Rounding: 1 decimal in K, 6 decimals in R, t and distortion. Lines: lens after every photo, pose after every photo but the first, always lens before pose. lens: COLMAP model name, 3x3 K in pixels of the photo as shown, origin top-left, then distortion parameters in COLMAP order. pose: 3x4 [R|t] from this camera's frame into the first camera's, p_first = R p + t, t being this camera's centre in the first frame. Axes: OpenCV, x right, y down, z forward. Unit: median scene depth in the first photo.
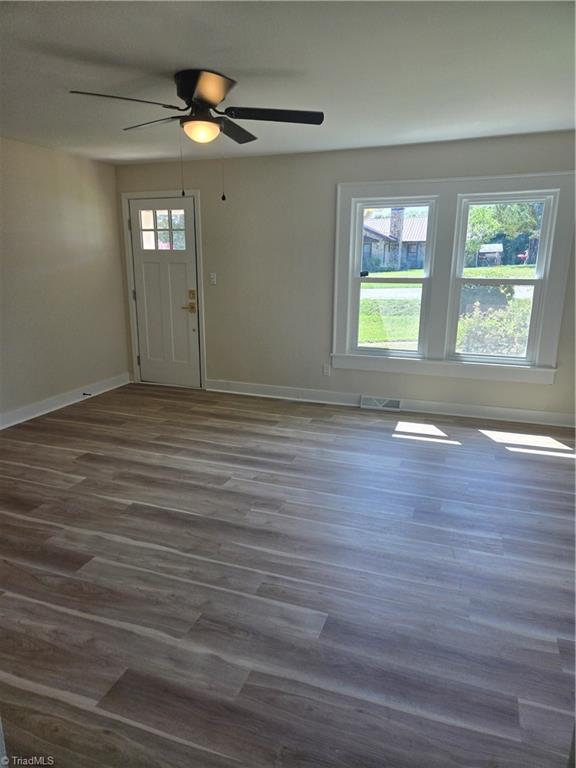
lens RADIAL K [[512.0, 0, 290.9], [0, 512.0, 384.3], [0, 0, 1]] dist [0.038309, -0.029862]
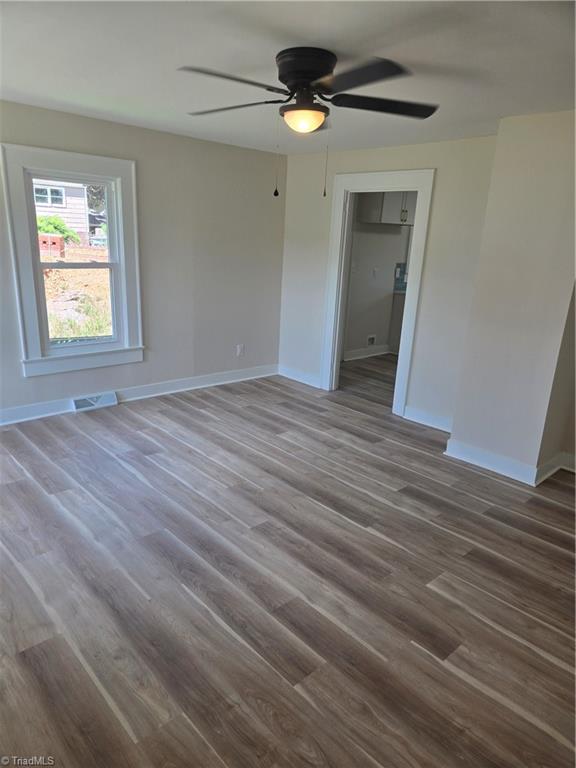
lens RADIAL K [[512.0, 0, 290.3], [0, 512.0, 388.5], [0, 0, 1]] dist [0.038309, -0.029862]
pose [[-0.892489, -0.171424, 0.417225, -0.552909], [0.056090, 0.875614, 0.479744, -0.469041], [-0.447567, 0.451569, -0.771861, 1.740717]]
